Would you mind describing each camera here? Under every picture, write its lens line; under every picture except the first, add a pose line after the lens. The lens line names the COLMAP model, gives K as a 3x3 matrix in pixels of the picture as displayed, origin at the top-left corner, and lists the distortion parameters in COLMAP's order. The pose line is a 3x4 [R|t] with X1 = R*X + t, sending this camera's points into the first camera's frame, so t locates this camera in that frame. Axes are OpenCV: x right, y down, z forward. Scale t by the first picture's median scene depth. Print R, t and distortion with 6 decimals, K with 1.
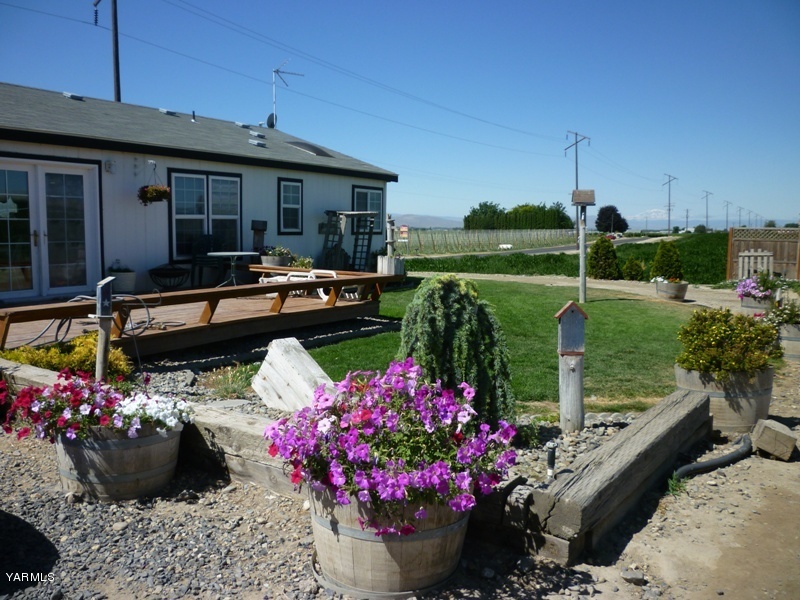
lens RADIAL K [[695.8, 0, 400.4], [0, 695.8, 299.3], [0, 0, 1]] dist [-0.051883, 0.006947]
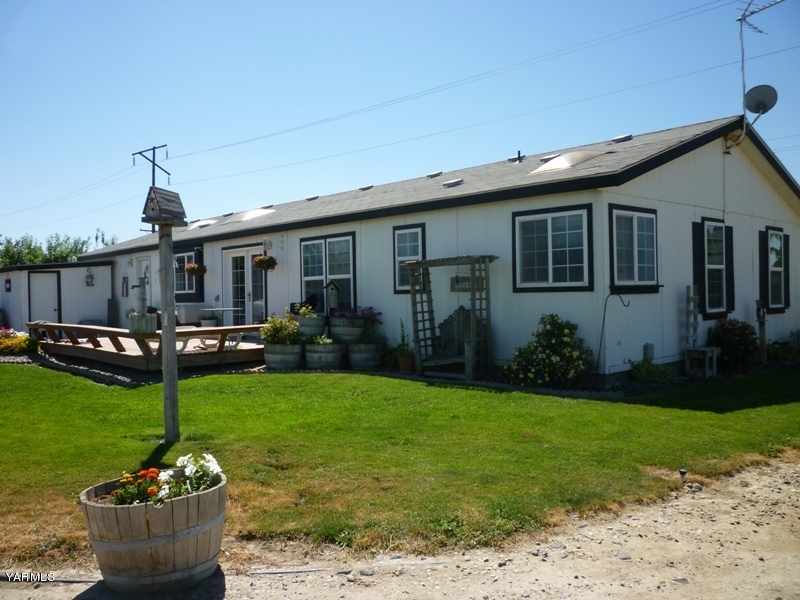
lens RADIAL K [[695.8, 0, 400.3], [0, 695.8, 299.3], [0, 0, 1]] dist [-0.051883, 0.006947]
pose [[-0.242898, 0.007534, -0.970022, 0.892303], [-0.078758, 0.996515, 0.027461, -0.147074], [0.966849, 0.083067, -0.241459, 1.641335]]
